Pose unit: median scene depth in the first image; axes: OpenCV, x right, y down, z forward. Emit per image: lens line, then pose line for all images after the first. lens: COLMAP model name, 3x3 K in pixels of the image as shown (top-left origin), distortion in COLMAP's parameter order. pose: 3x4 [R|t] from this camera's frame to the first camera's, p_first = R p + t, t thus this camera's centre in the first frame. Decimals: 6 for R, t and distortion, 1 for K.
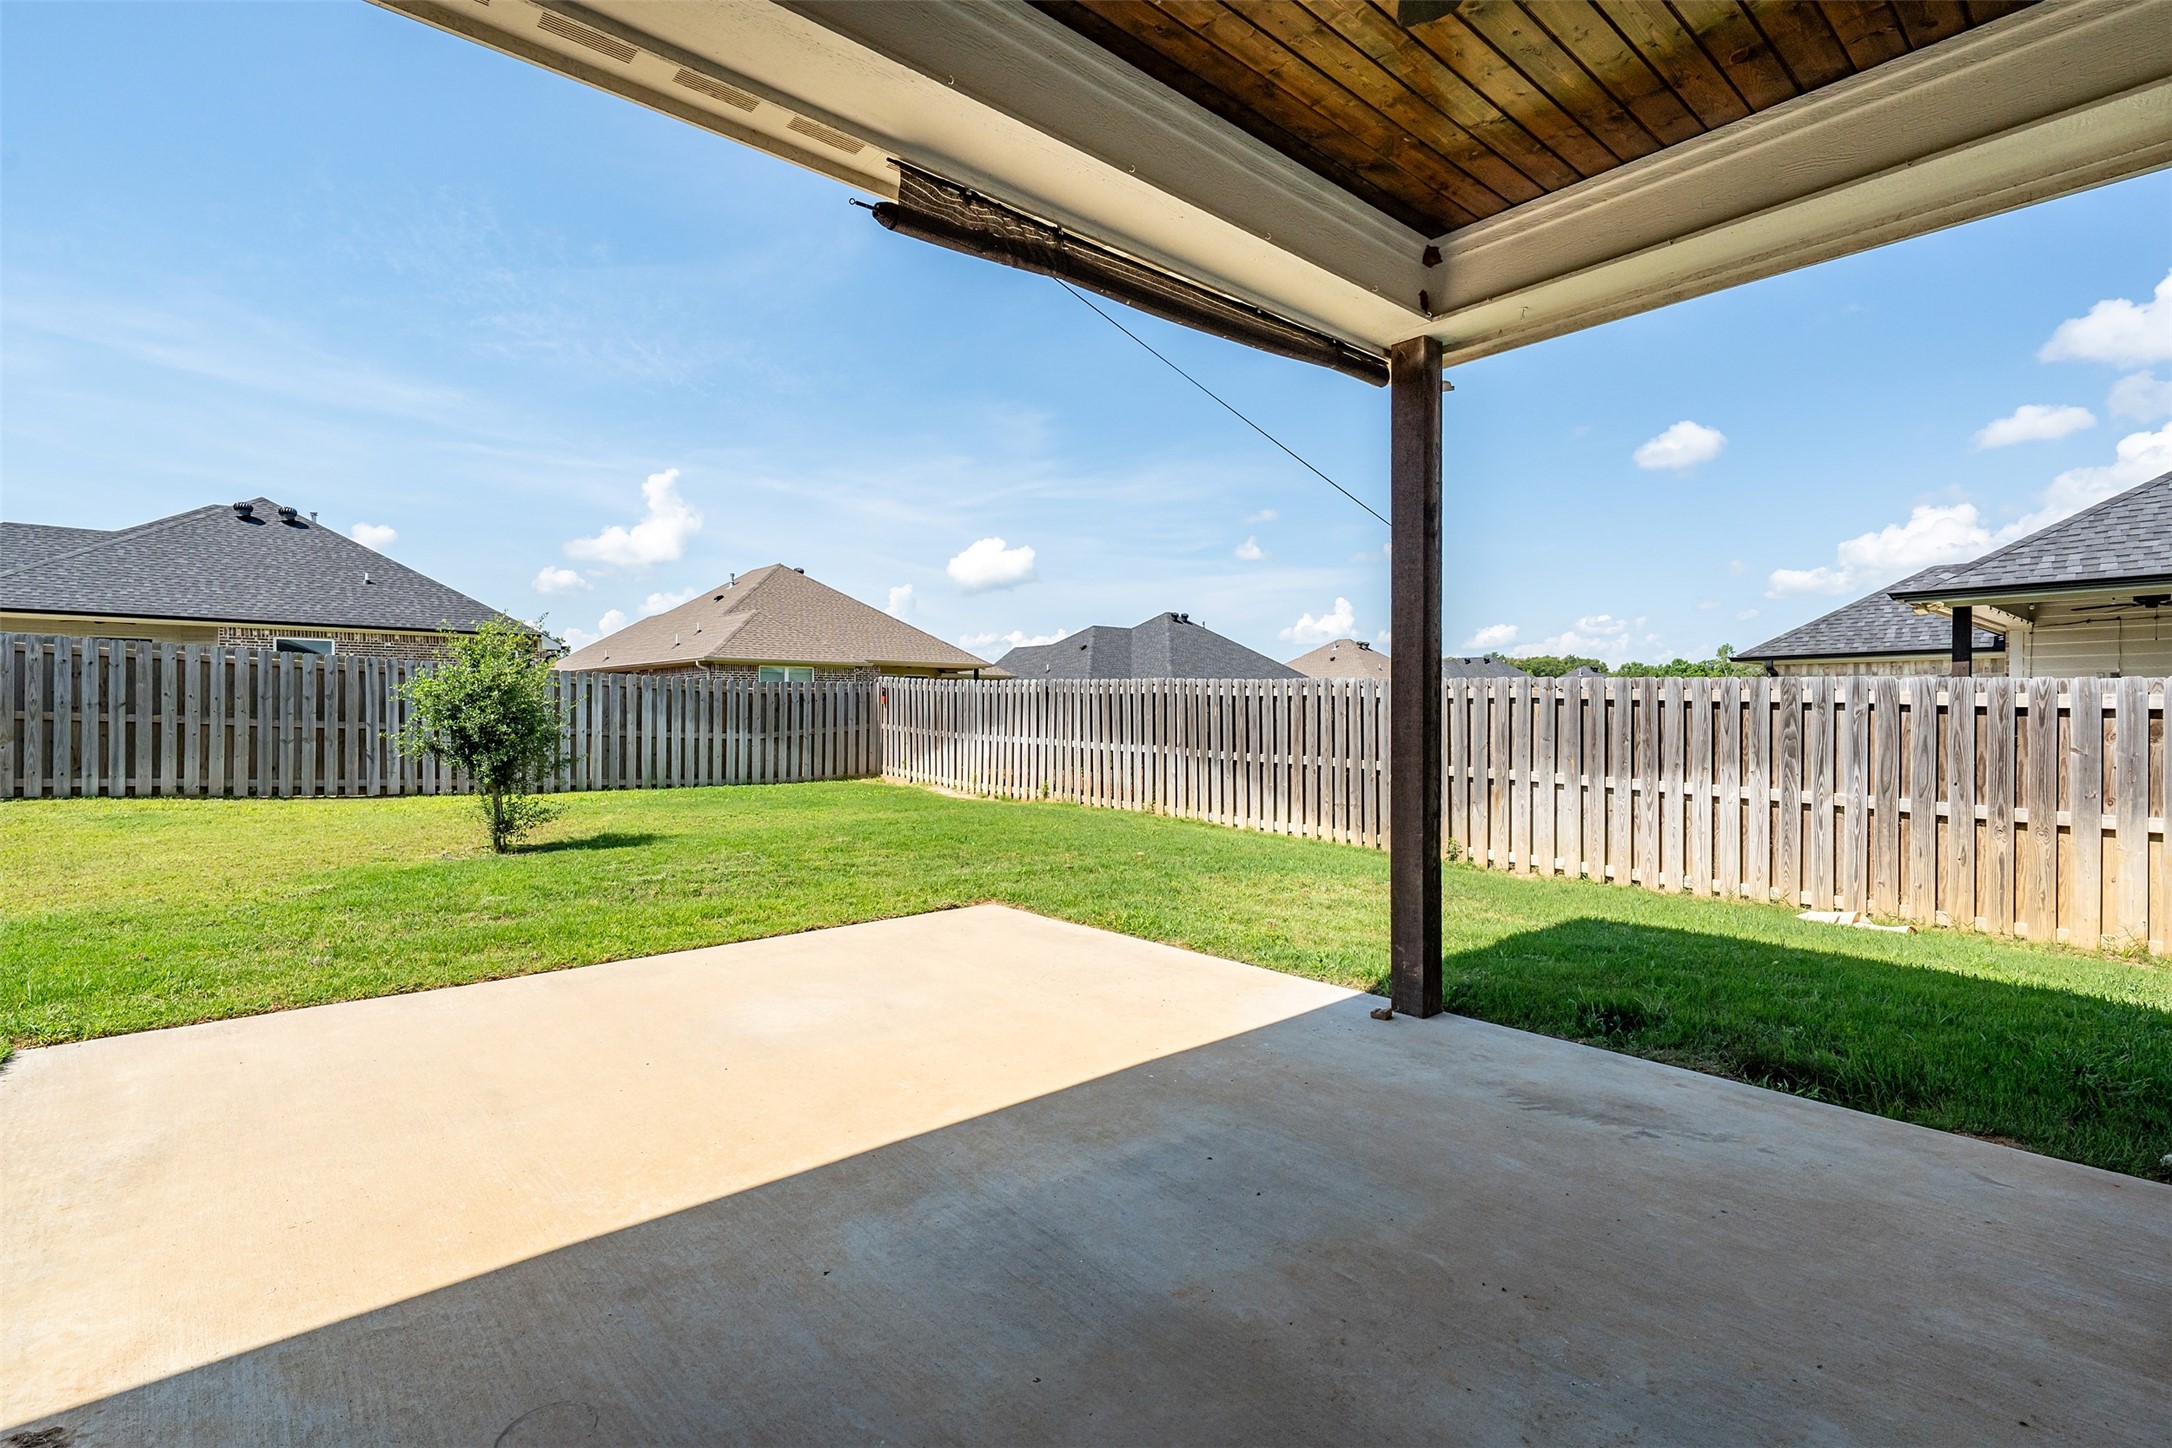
lens RADIAL K [[976.9, 0, 1086.0], [0, 976.9, 718.2], [0, 0, 1]] dist [-0.002896, -0.000183]
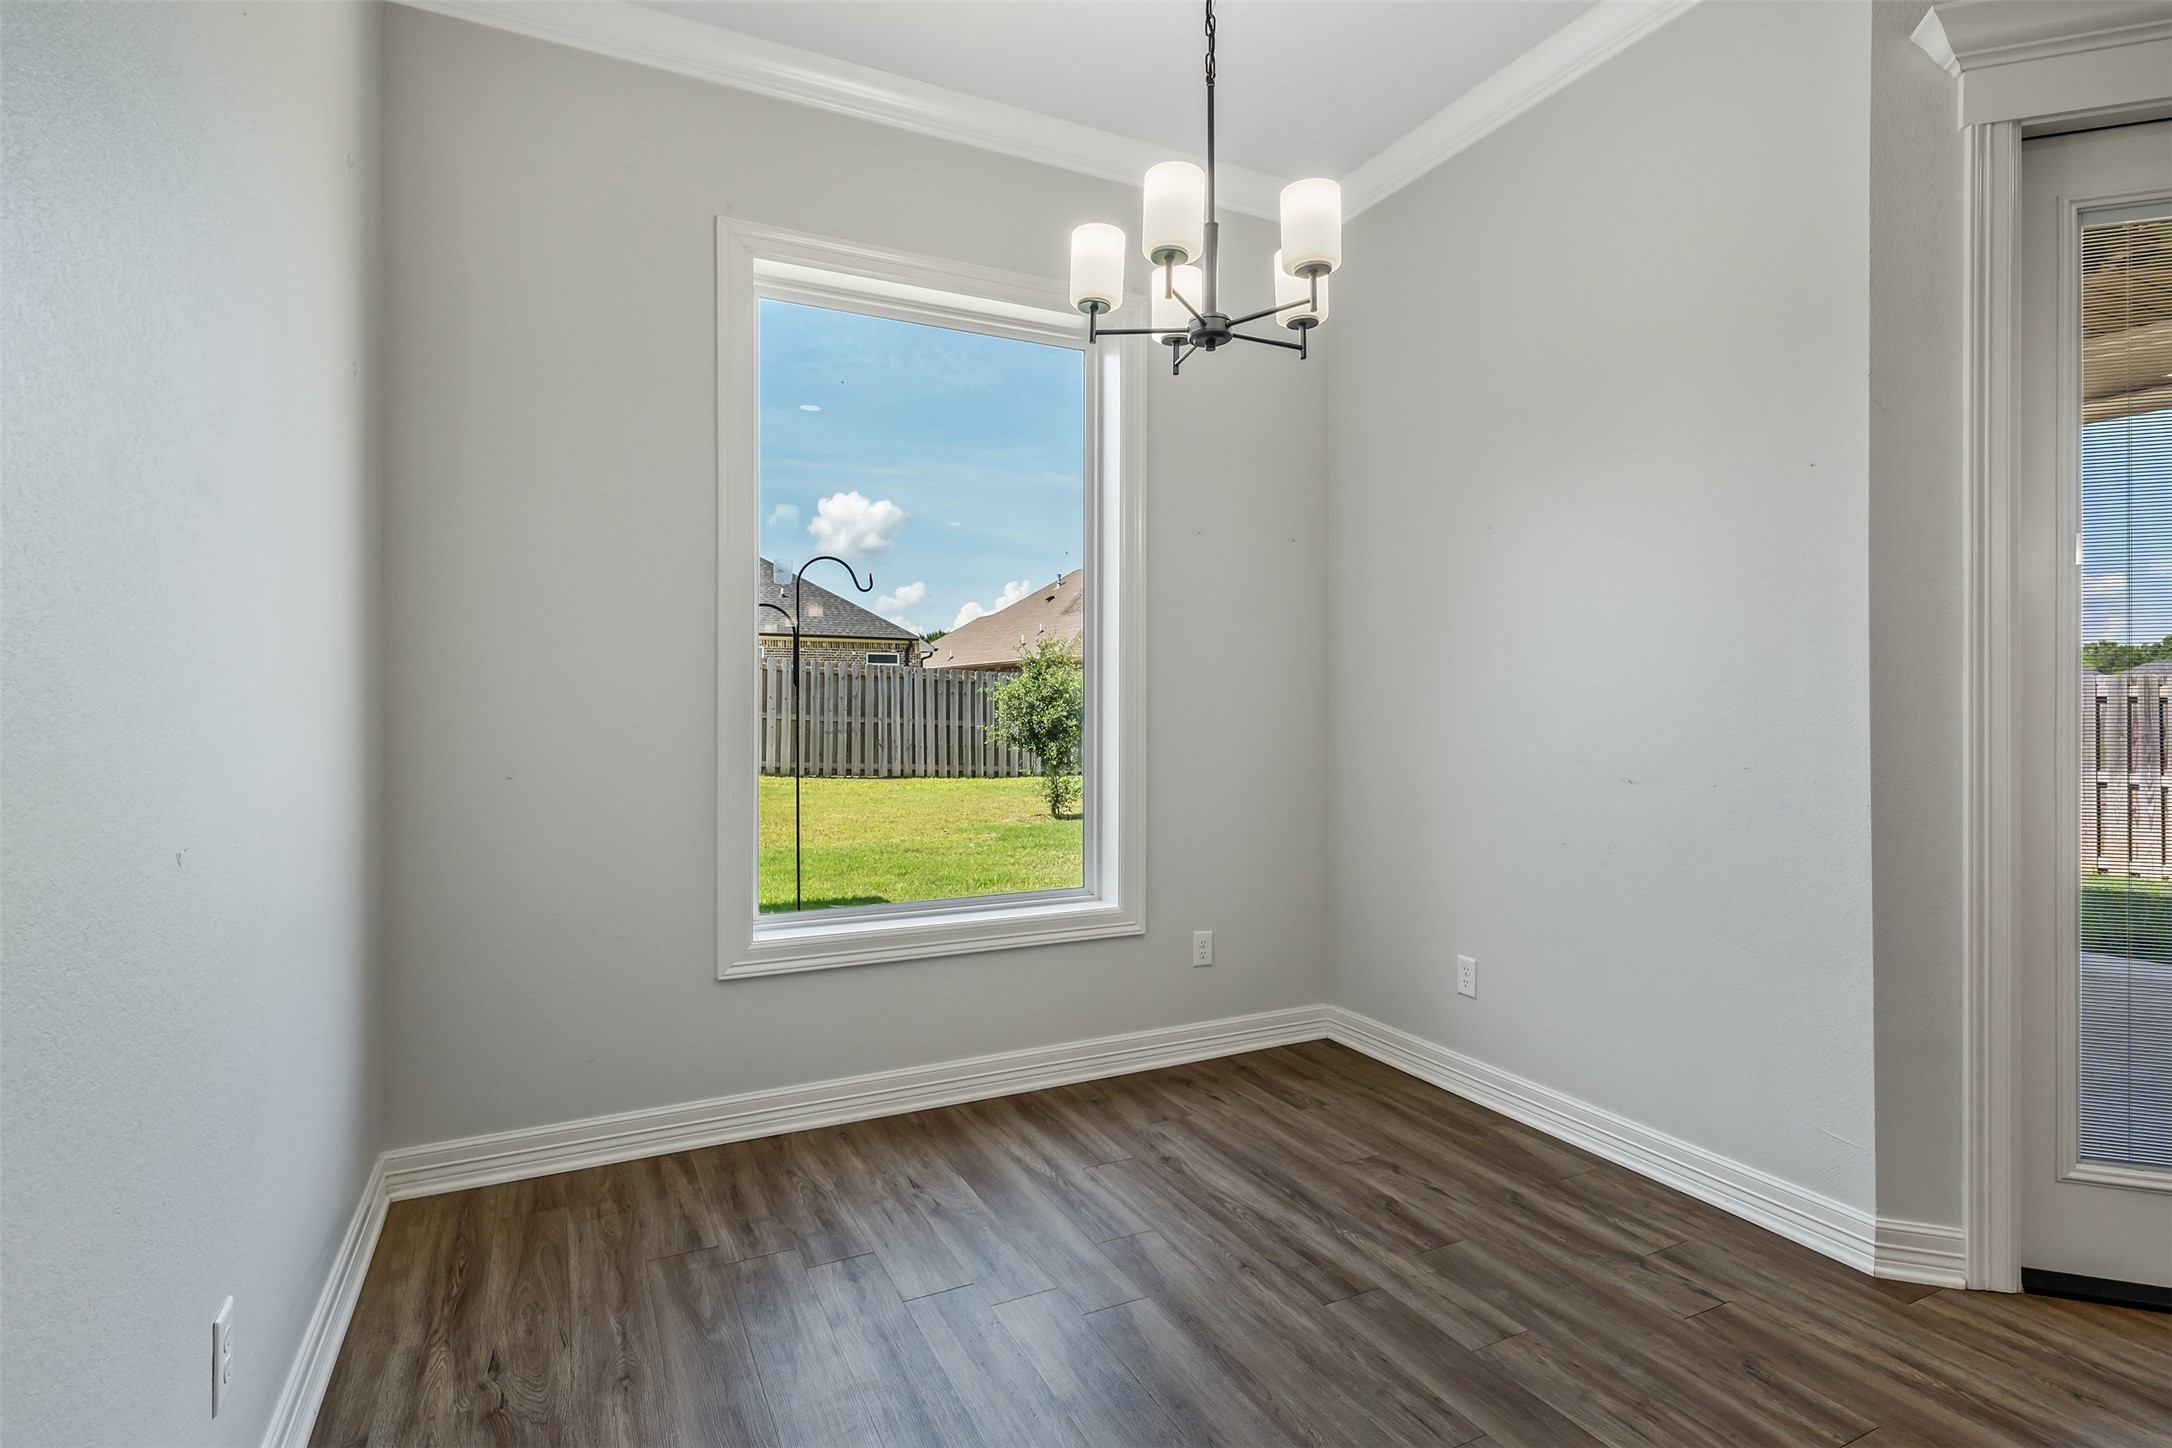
lens RADIAL K [[1075.4, 0, 1074.3], [0, 1075.4, 704.6], [0, 0, 1]] dist [0.000269, 0.000371]
pose [[0.965878, -0.002134, -0.258989, -0.162993], [-0.000059, 0.999964, -0.008458, -0.000955], [0.258998, 0.008185, 0.965843, -0.283920]]
